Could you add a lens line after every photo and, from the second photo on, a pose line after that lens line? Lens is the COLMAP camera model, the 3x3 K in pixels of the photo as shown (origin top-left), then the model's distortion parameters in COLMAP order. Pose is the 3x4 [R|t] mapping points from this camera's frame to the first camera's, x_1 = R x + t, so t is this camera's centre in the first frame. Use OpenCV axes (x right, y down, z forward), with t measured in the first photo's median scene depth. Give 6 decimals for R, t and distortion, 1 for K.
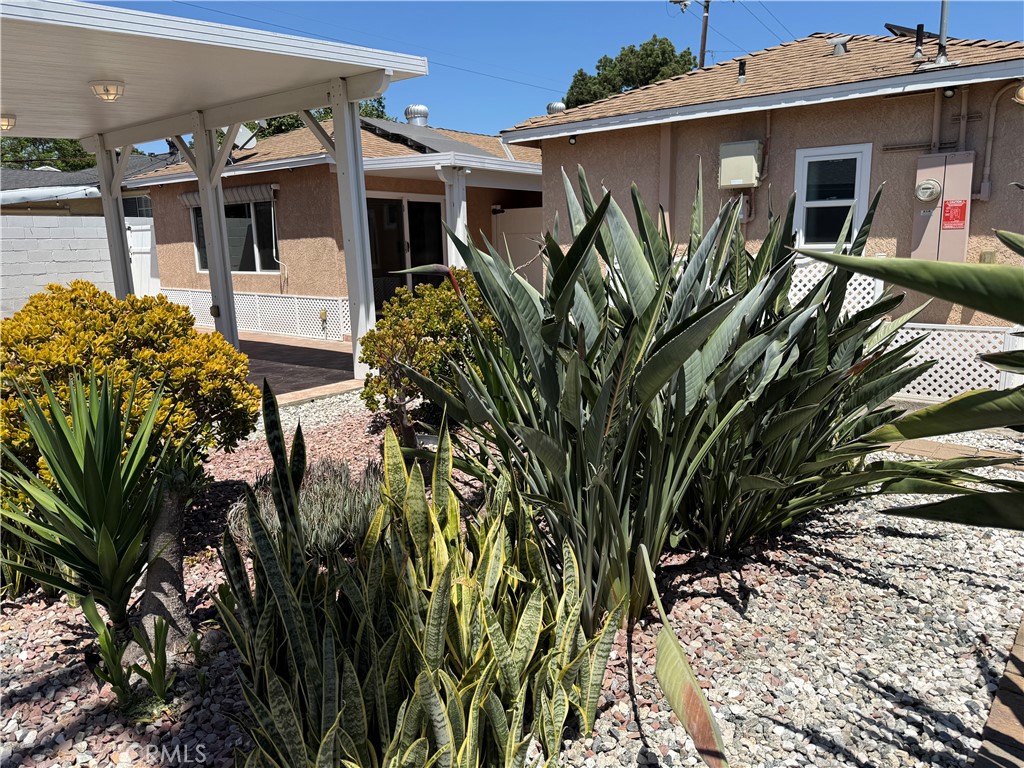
lens RADIAL K [[726.8, 0, 511.0], [0, 726.8, 381.4], [0, 0, 1]] dist [0.011242, -0.016752]
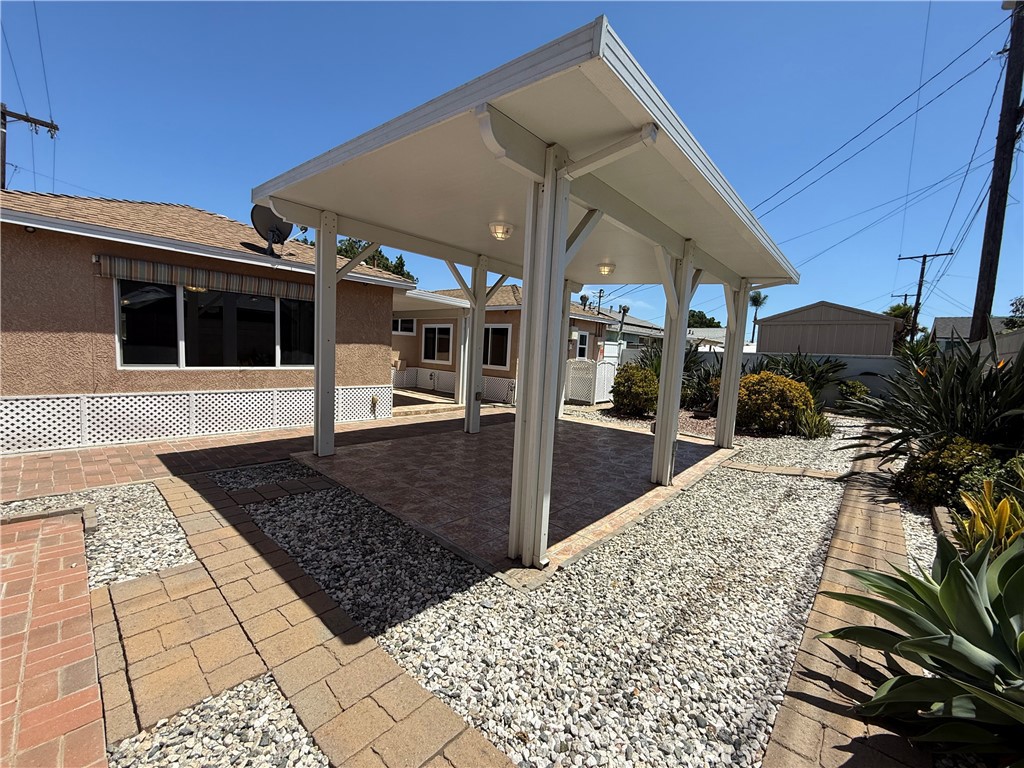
lens RADIAL K [[406.1, 0, 508.1], [0, 406.1, 387.2], [0, 0, 1]] dist [0.000255, 0.000142]
pose [[0.092856, -0.062565, 0.993712, -1.012638], [0.143037, 0.988510, 0.048872, -0.123165], [-0.985352, 0.137599, 0.100738, 0.747063]]
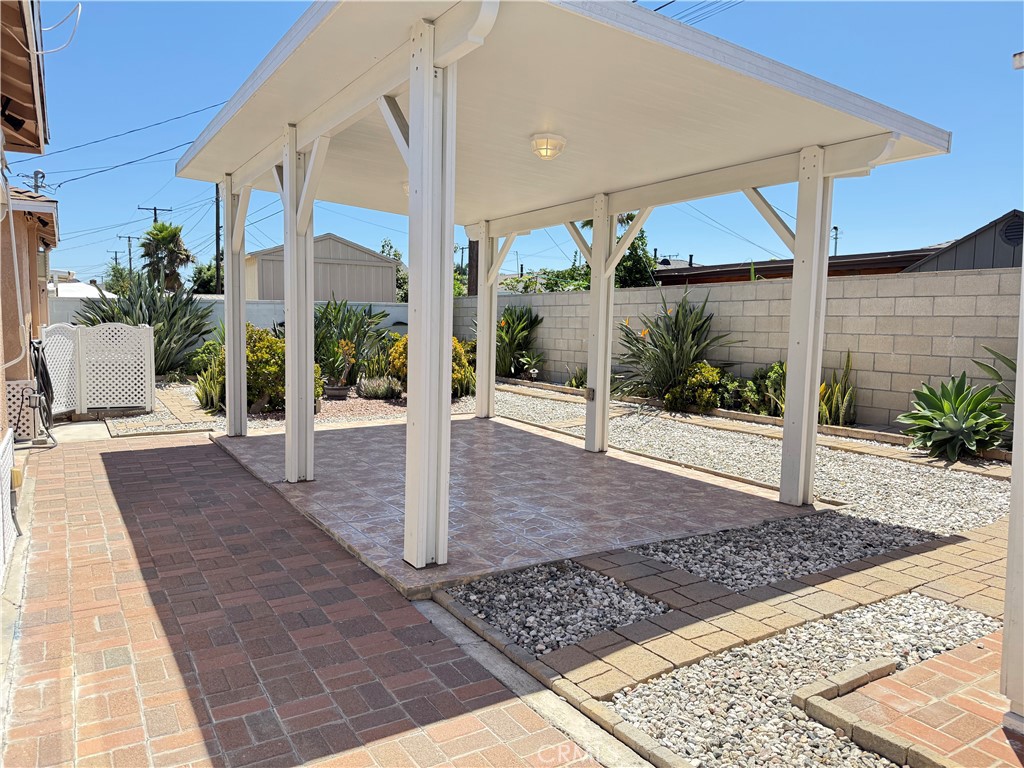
lens RADIAL K [[726.8, 0, 512.6], [0, 726.8, 385.4], [0, 0, 1]] dist [0.011242, -0.016752]
pose [[-0.934776, -0.022067, 0.354550, -0.724258], [0.075557, 0.962881, 0.259136, -0.245263], [-0.347108, 0.269023, -0.898411, 1.357992]]
